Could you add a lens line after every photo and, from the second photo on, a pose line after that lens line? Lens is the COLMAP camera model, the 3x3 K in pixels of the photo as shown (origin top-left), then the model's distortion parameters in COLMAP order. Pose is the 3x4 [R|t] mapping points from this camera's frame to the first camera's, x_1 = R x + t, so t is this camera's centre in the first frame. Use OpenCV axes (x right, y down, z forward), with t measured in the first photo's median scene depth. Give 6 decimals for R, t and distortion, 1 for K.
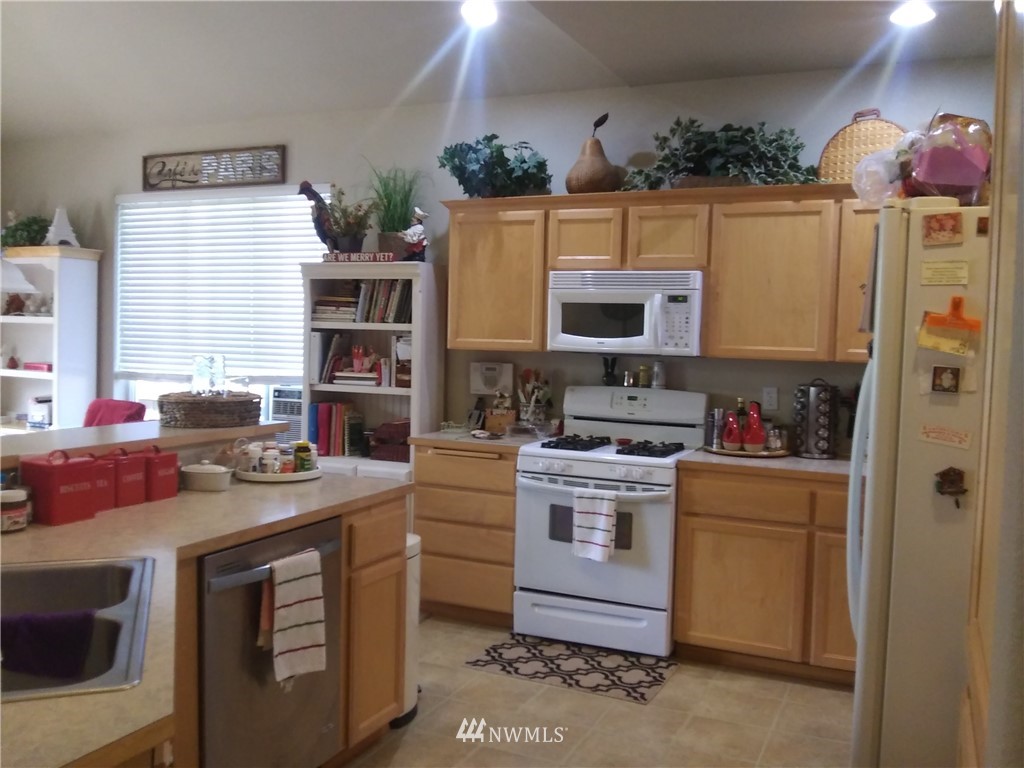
lens RADIAL K [[908.8, 0, 511.7], [0, 908.8, 383.0], [0, 0, 1]] dist [-0.010616, -0.021275]
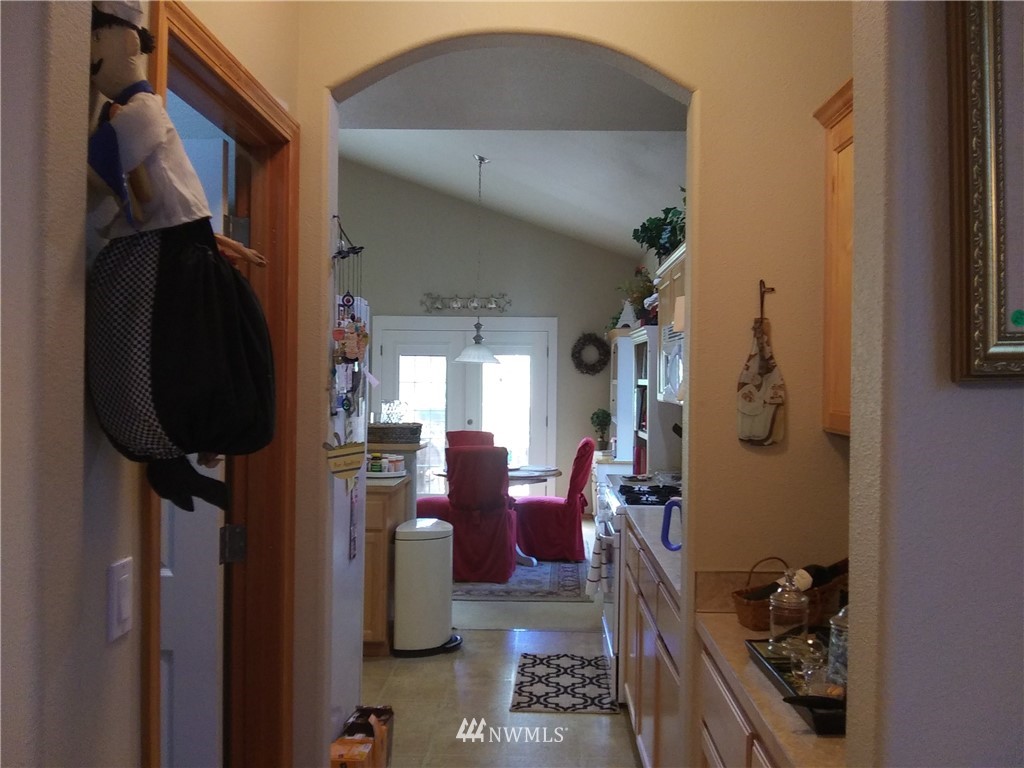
lens RADIAL K [[908.8, 0, 512.1], [0, 908.8, 382.5], [0, 0, 1]] dist [-0.010616, -0.021275]
pose [[0.387691, -0.021817, -0.921531, 1.057947], [-0.052788, 0.997554, -0.045825, 0.007510], [0.920277, 0.066412, 0.385591, 0.501292]]
